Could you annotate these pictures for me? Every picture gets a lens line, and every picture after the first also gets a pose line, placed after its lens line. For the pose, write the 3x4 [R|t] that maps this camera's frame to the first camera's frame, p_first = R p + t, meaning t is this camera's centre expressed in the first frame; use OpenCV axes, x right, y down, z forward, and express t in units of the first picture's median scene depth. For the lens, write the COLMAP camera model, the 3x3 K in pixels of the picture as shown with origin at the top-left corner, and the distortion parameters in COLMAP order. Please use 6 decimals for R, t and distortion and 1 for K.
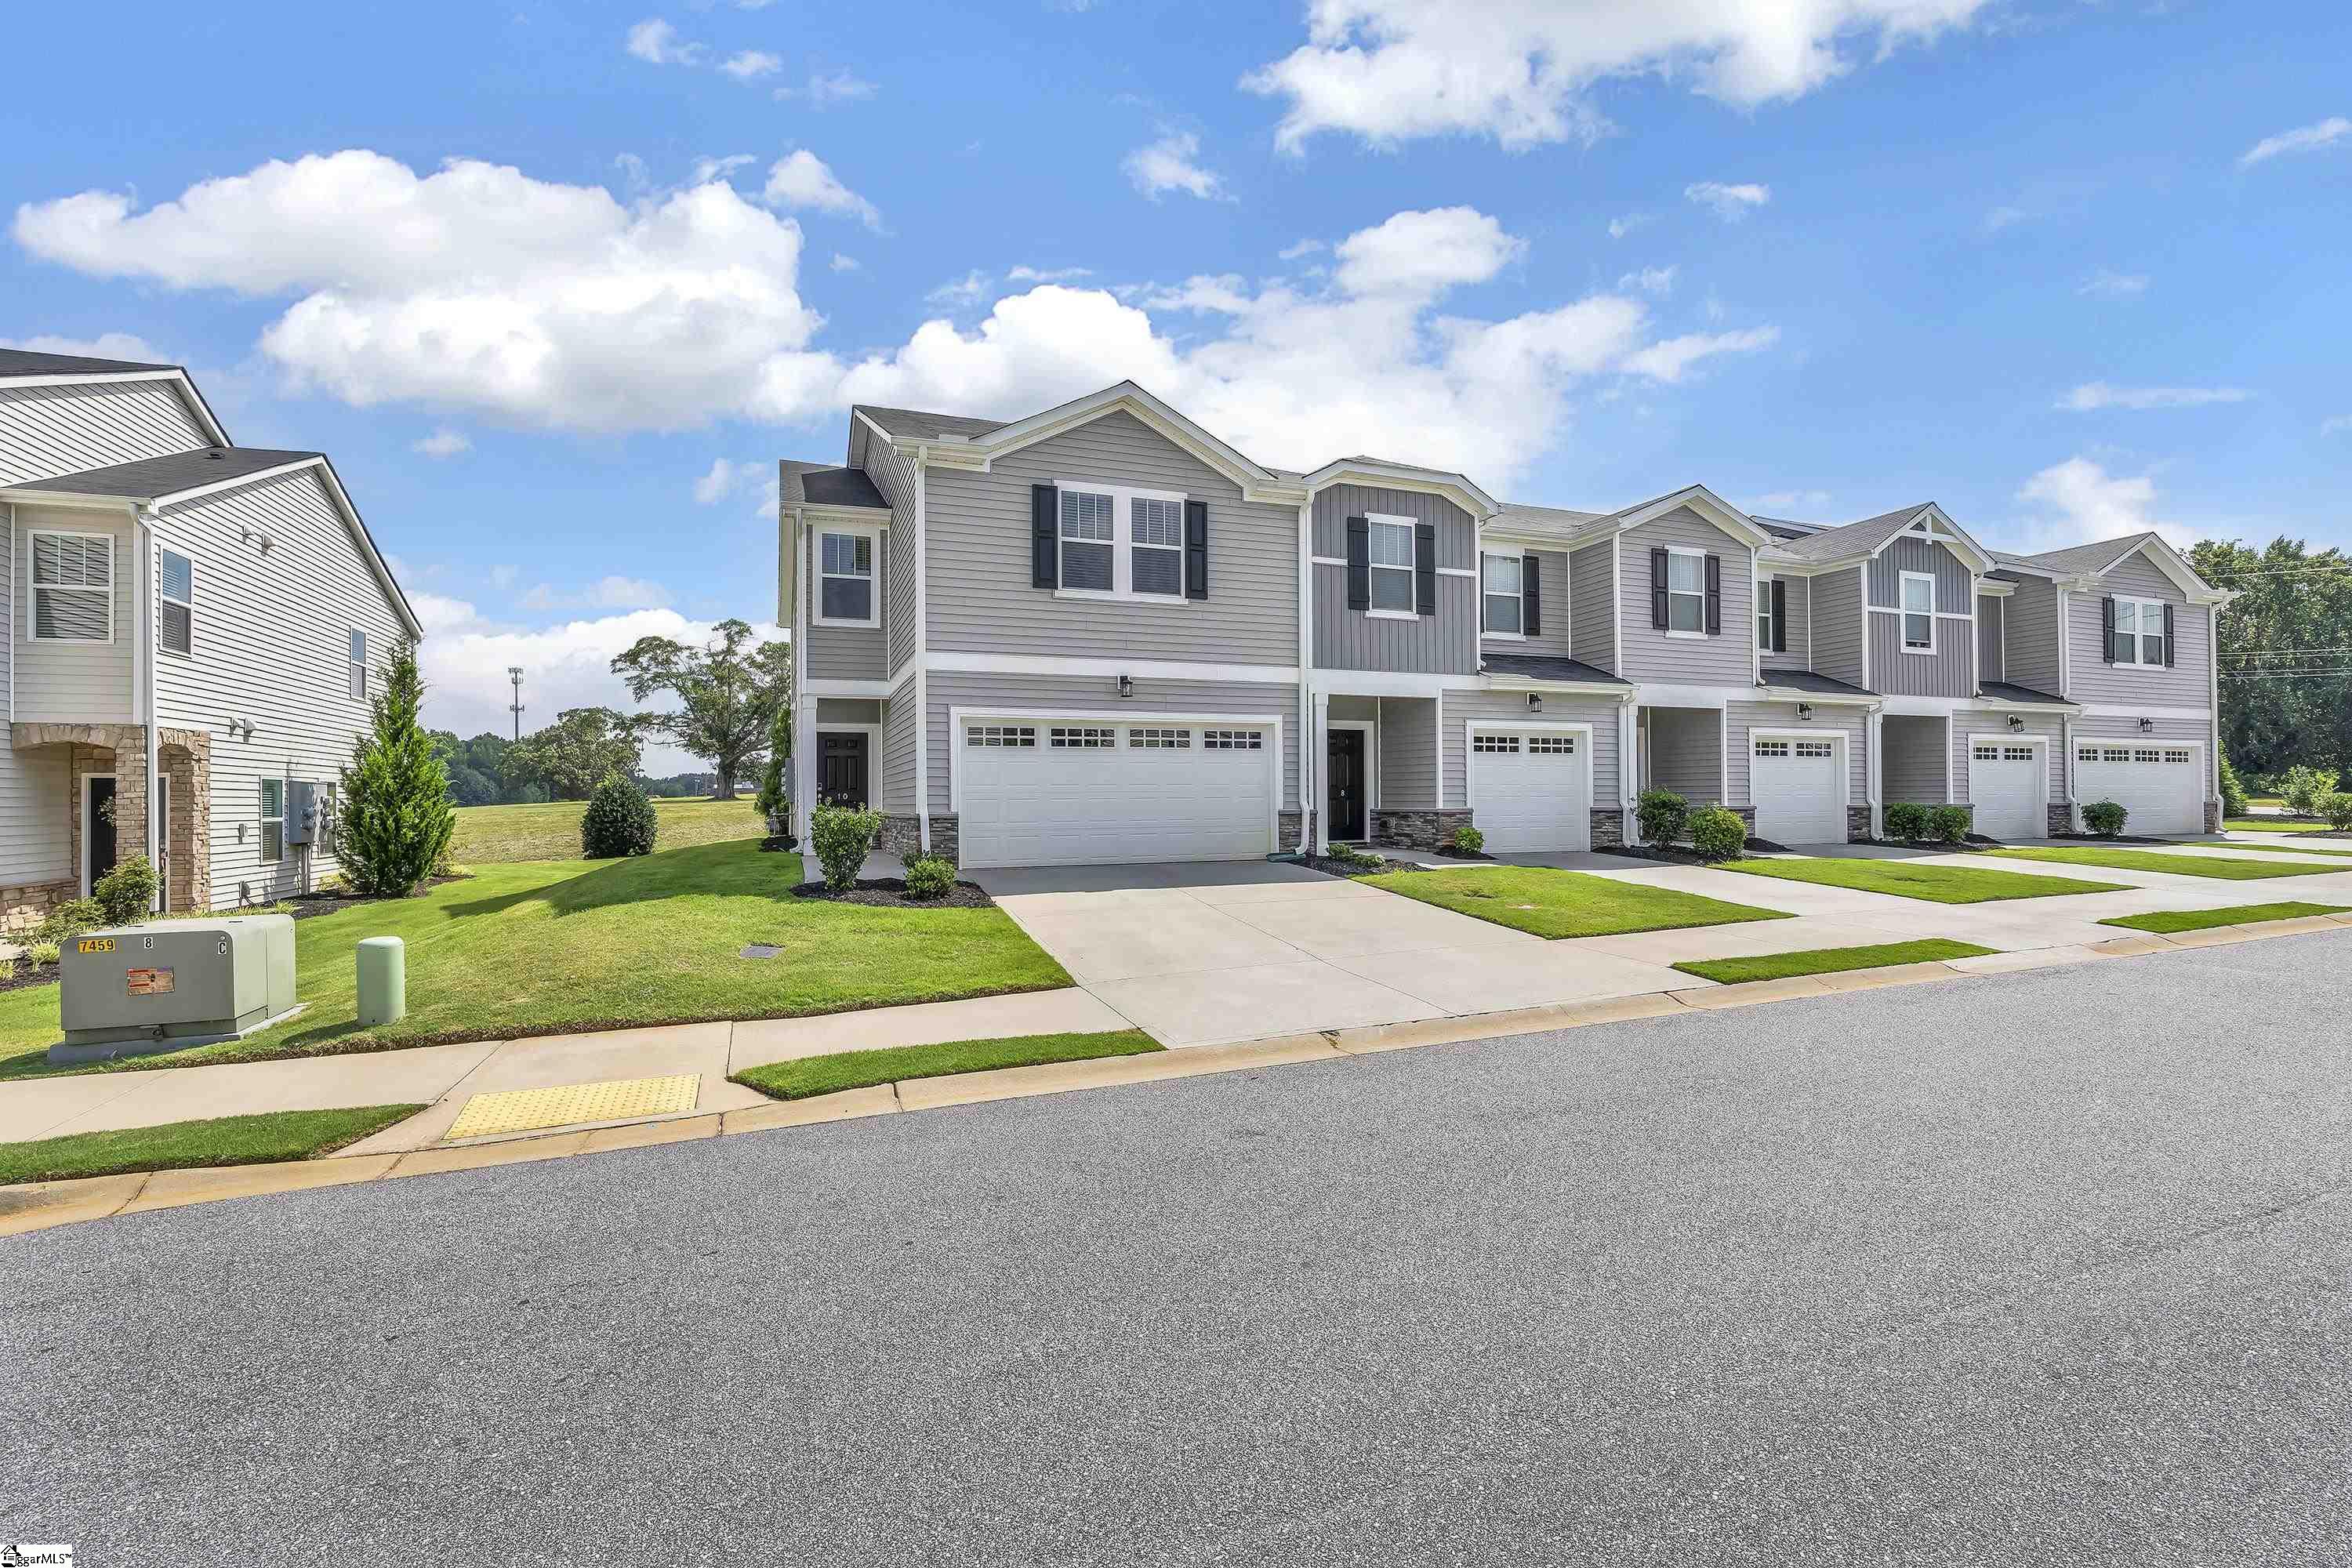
lens RADIAL K [[1021.8, 0, 1167.4], [0, 1021.8, 784.3], [0, 0, 1]] dist [0.001568, -0.000393]
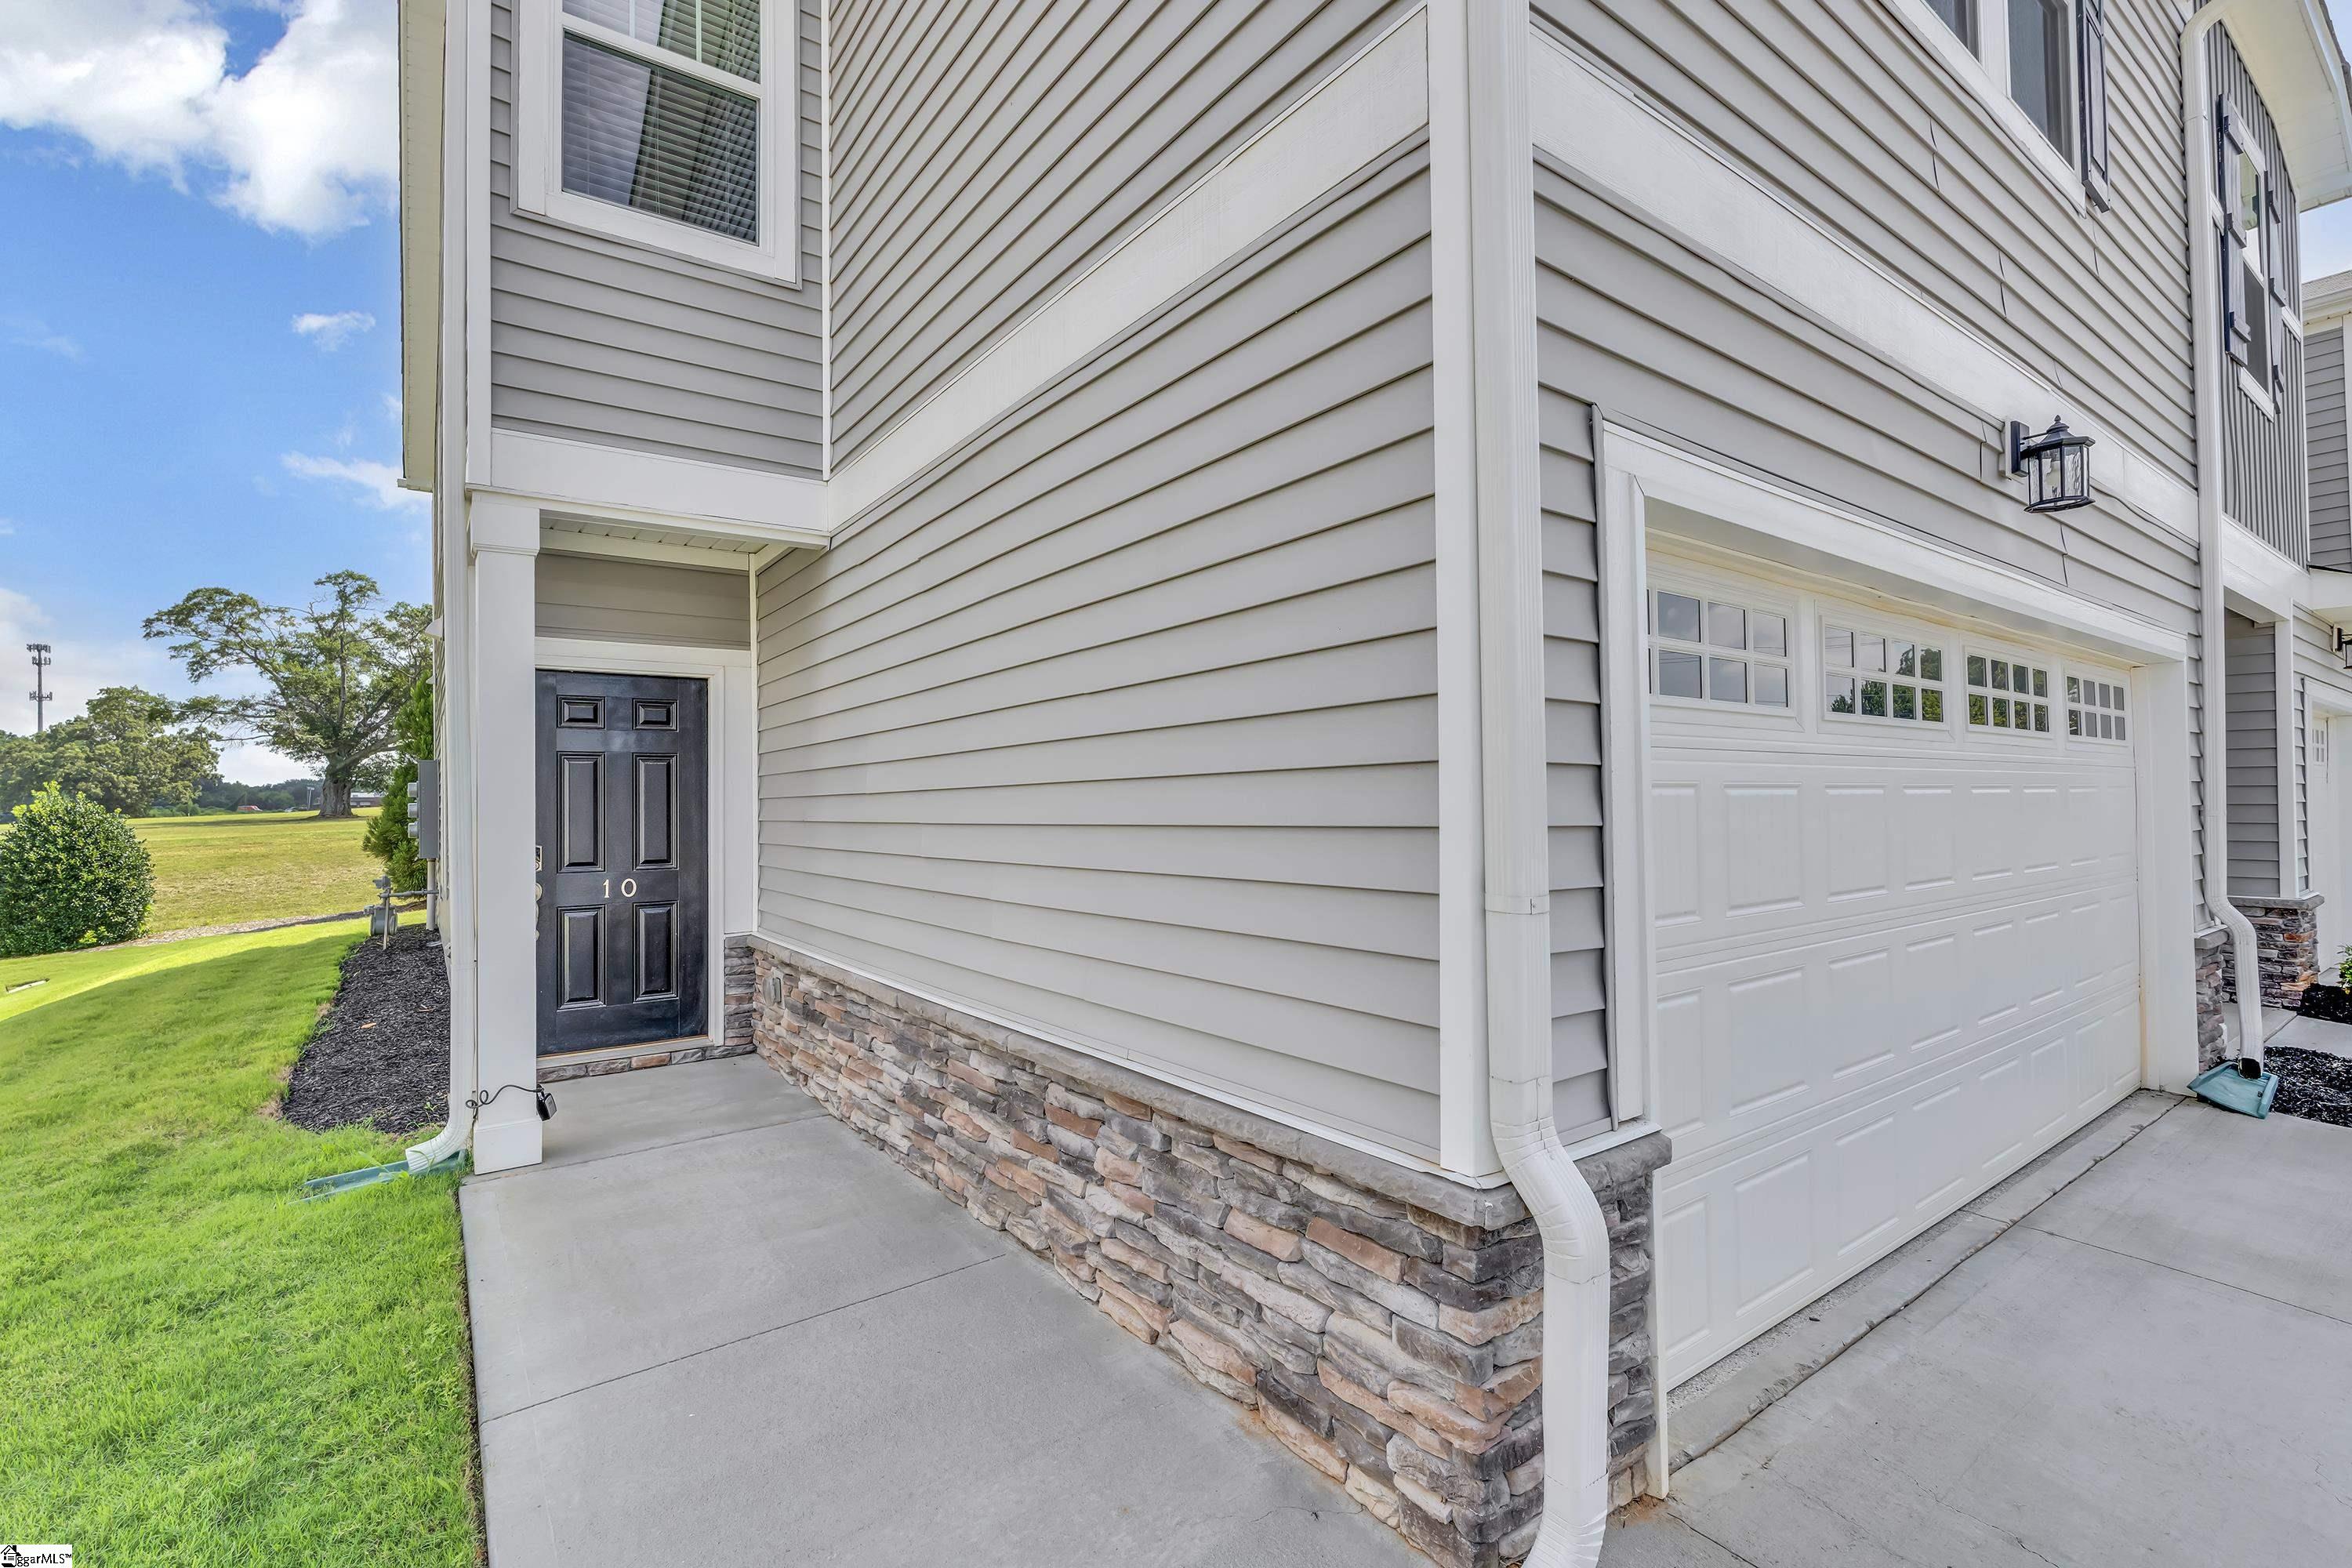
lens RADIAL K [[1050.6, 0, 1182.0], [0, 1050.6, 780.6], [0, 0, 1]] dist [-0.002394, -0.000447]
pose [[0.965724, 0.000063, 0.259570, -0.200929], [0.002414, 0.999955, -0.009223, -0.013955], [-0.259559, 0.009533, 0.965680, 0.558057]]
